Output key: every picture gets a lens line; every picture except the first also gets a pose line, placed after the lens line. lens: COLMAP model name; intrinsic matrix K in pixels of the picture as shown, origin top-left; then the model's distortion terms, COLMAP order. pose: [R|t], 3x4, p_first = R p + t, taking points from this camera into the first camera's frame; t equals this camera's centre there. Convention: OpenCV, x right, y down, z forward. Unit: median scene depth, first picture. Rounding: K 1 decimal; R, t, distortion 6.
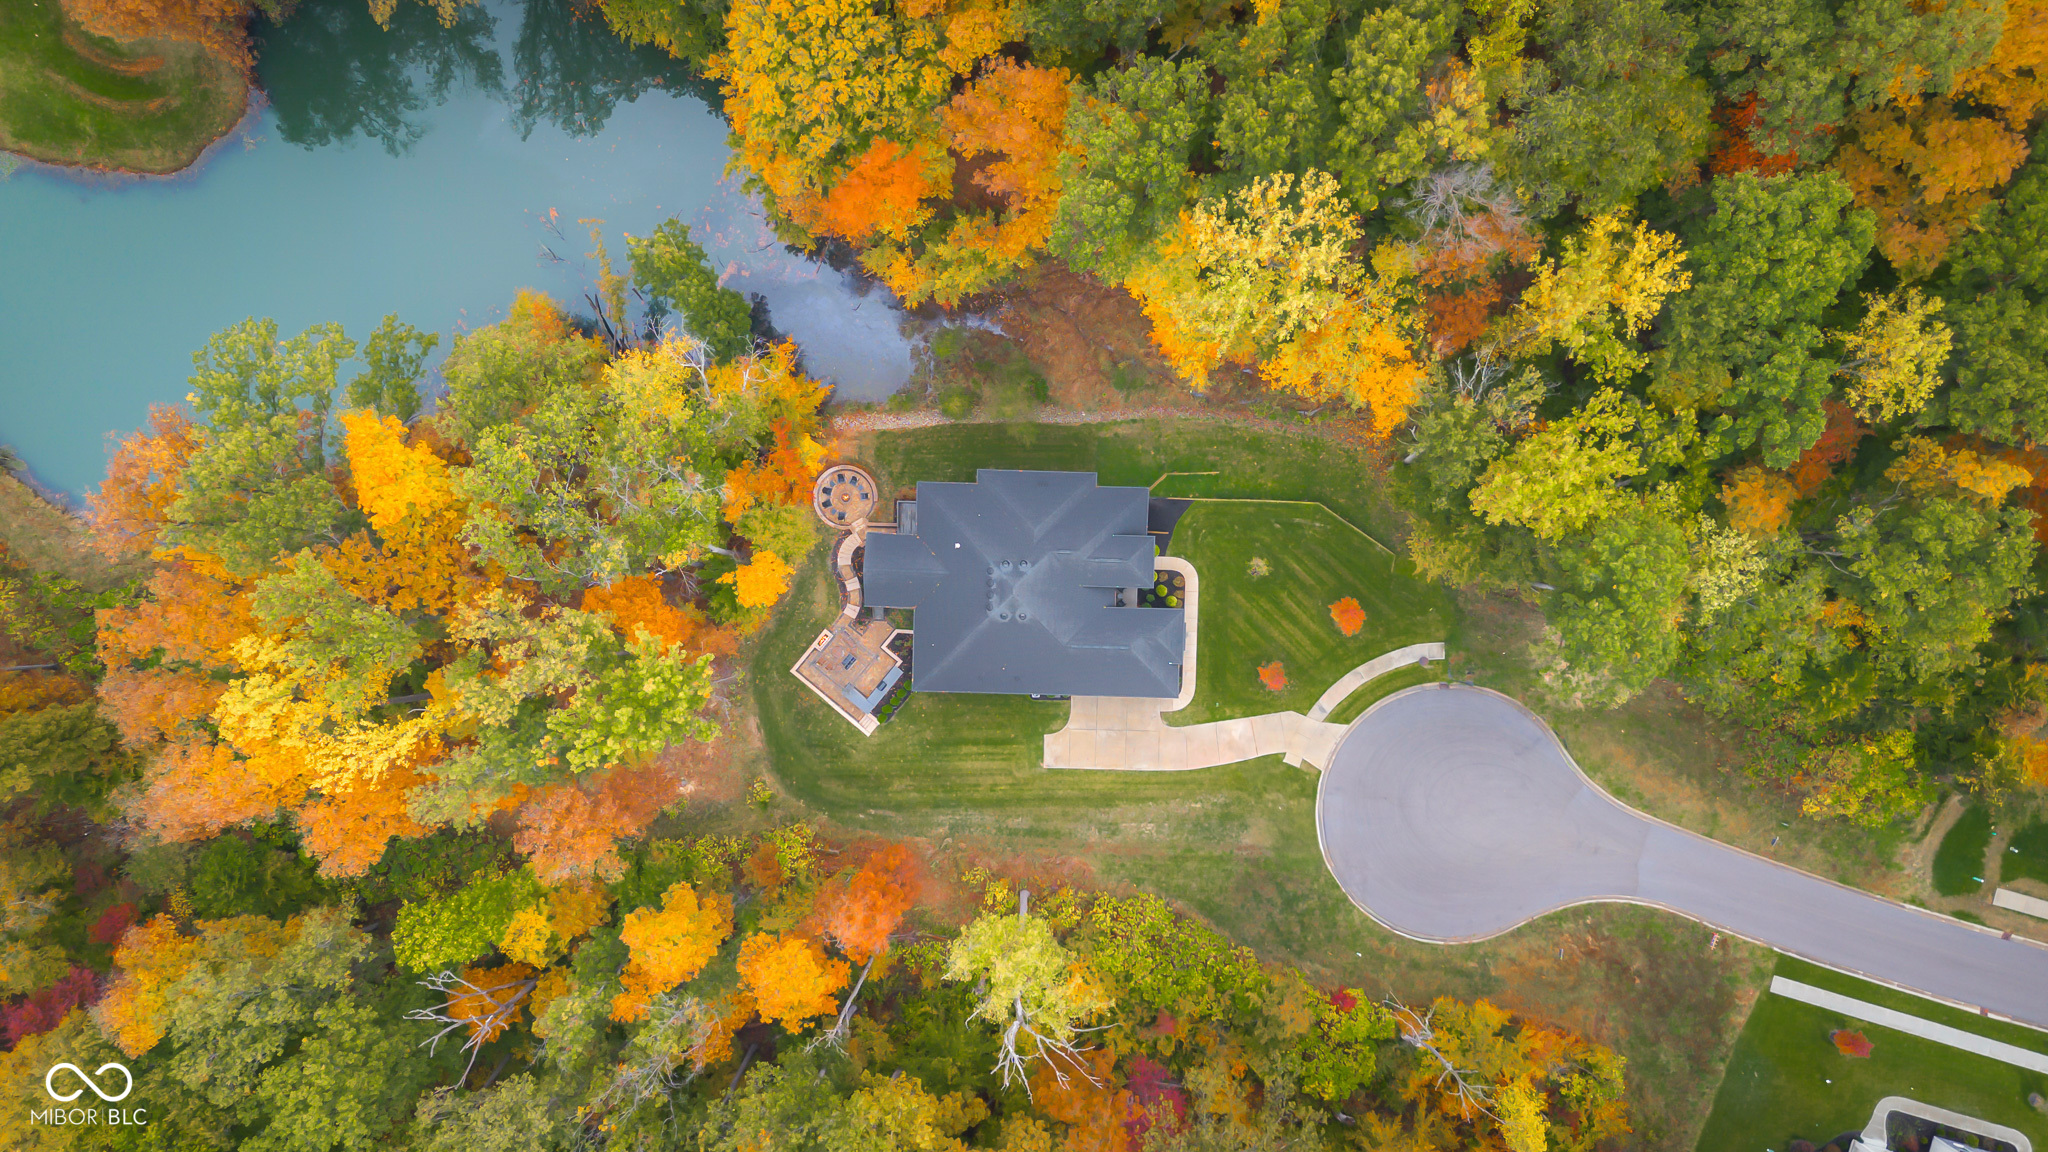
lens RADIAL K [[1577.7, 0, 1050.9], [0, 1577.7, 581.0], [0, 0, 1]] dist [0.028099, 0.008616]
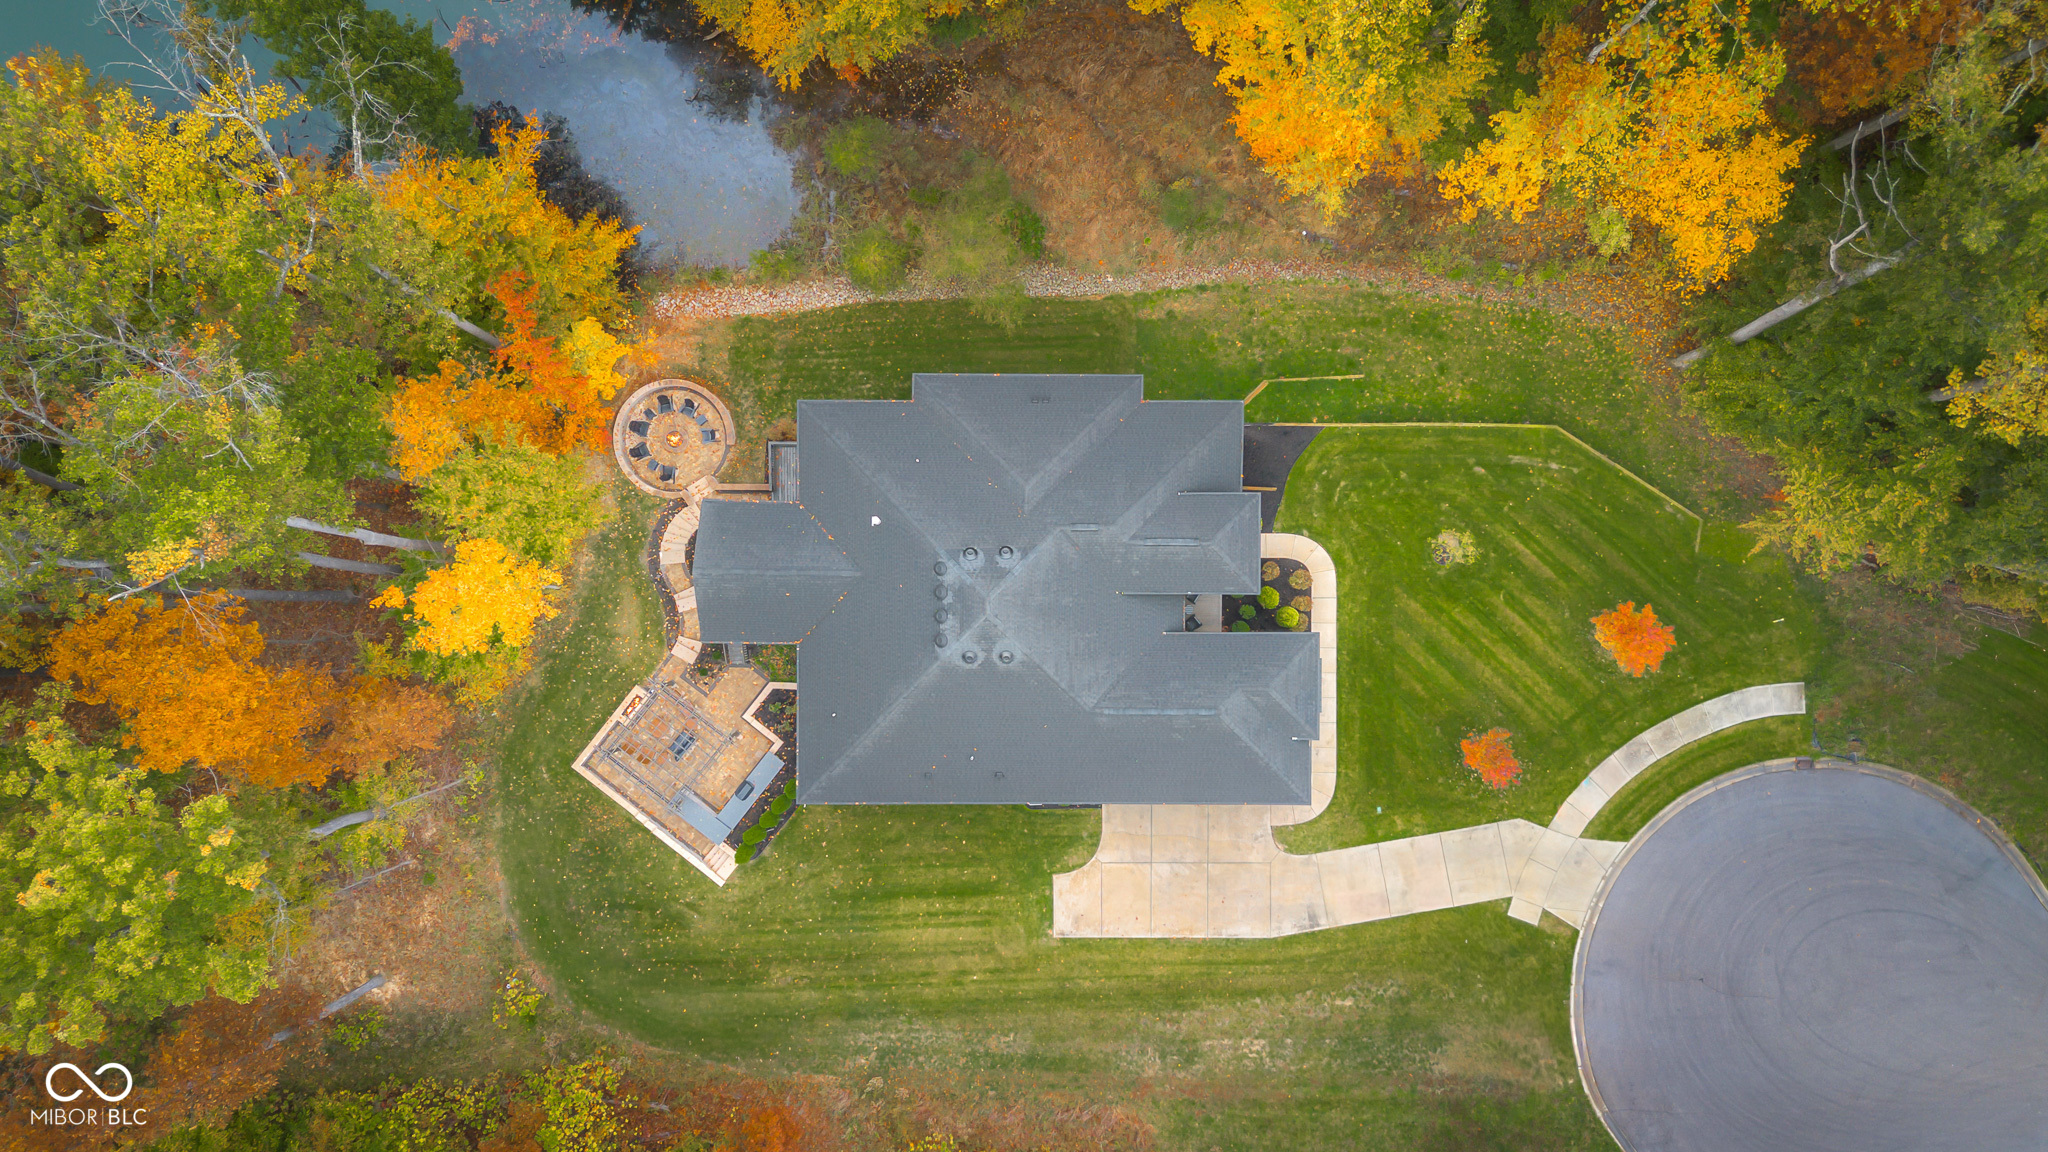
lens RADIAL K [[1446.5, 0, 1014.5], [0, 1446.5, 561.1], [0, 0, 1]] dist [0.033115, -0.008554]
pose [[0.999523, -0.024661, -0.018596, -0.005624], [0.024493, 0.999658, -0.009182, -0.003752], [0.018816, 0.008722, 0.999785, 0.510855]]
